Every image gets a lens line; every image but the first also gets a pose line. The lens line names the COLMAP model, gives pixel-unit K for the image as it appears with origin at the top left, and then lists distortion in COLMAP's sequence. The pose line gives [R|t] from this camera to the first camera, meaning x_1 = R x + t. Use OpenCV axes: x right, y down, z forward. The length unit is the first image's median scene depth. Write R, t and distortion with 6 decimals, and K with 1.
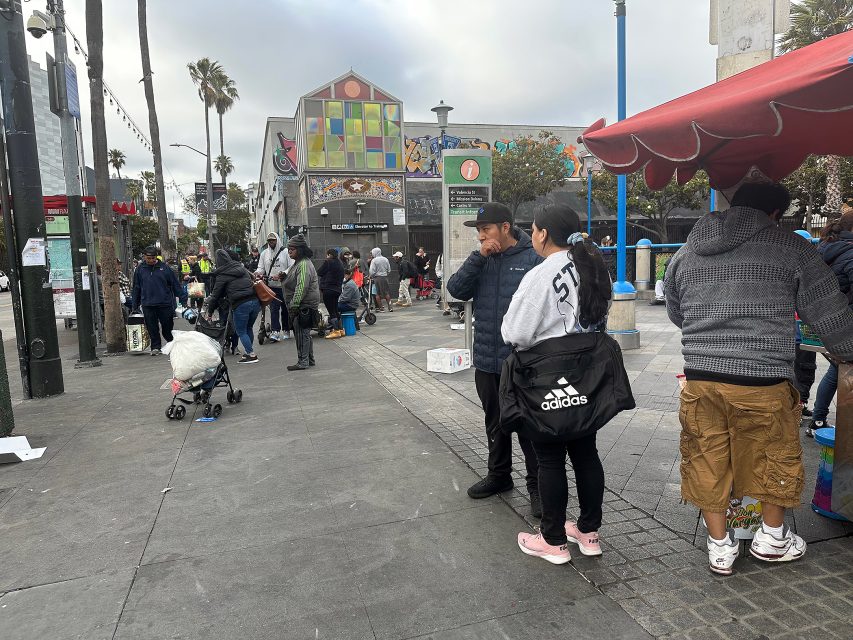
lens RADIAL K [[629.8, 0, 426.5], [0, 629.8, 320.0], [0, 0, 1]] dist [0.102821, -0.151040]
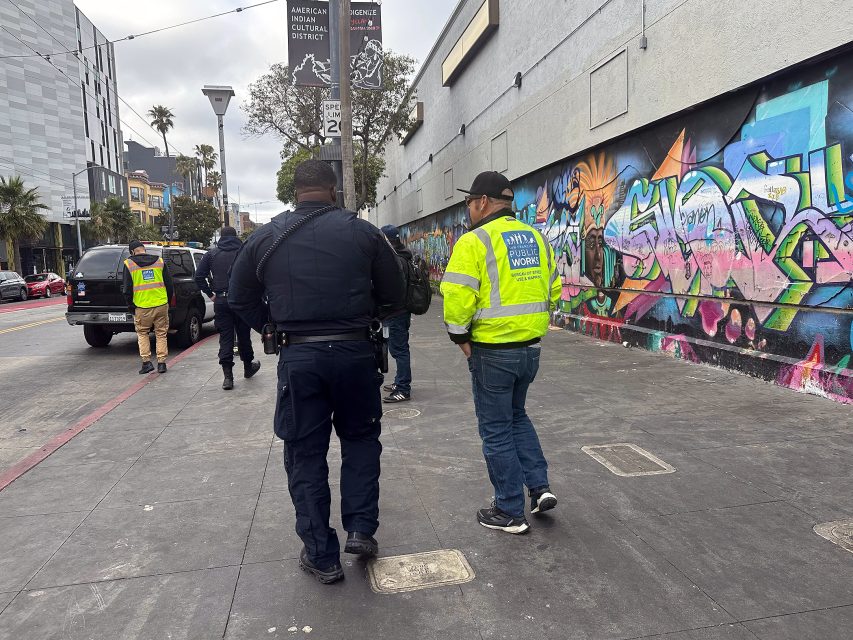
lens RADIAL K [[629.8, 0, 426.5], [0, 629.8, 320.0], [0, 0, 1]] dist [0.102821, -0.151040]
pose [[0.995946, 0.011263, -0.089249, -0.109087], [-0.011497, 0.999932, -0.002107, -0.022512], [0.089219, 0.003124, 0.996007, 0.284392]]
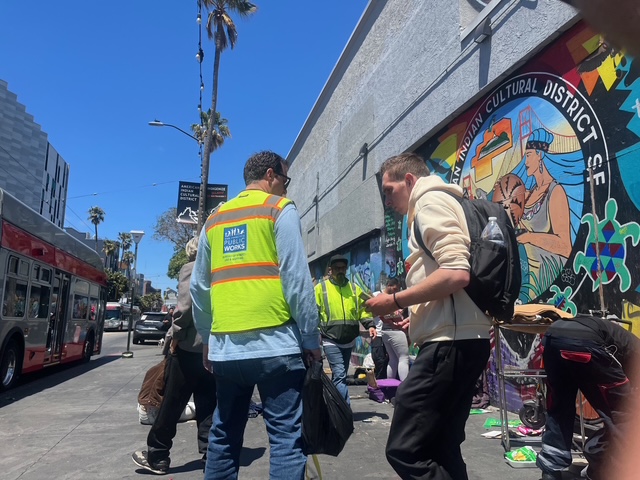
lens RADIAL K [[490.4, 0, 331.4], [0, 490.4, 240.7], [0, 0, 1]] dist [0.099252, -0.179544]
pose [[0.999394, 0.030538, -0.016707, -0.086891], [-0.033844, 0.964704, -0.261152, -0.015153], [0.008143, 0.261559, 0.965153, 0.231541]]
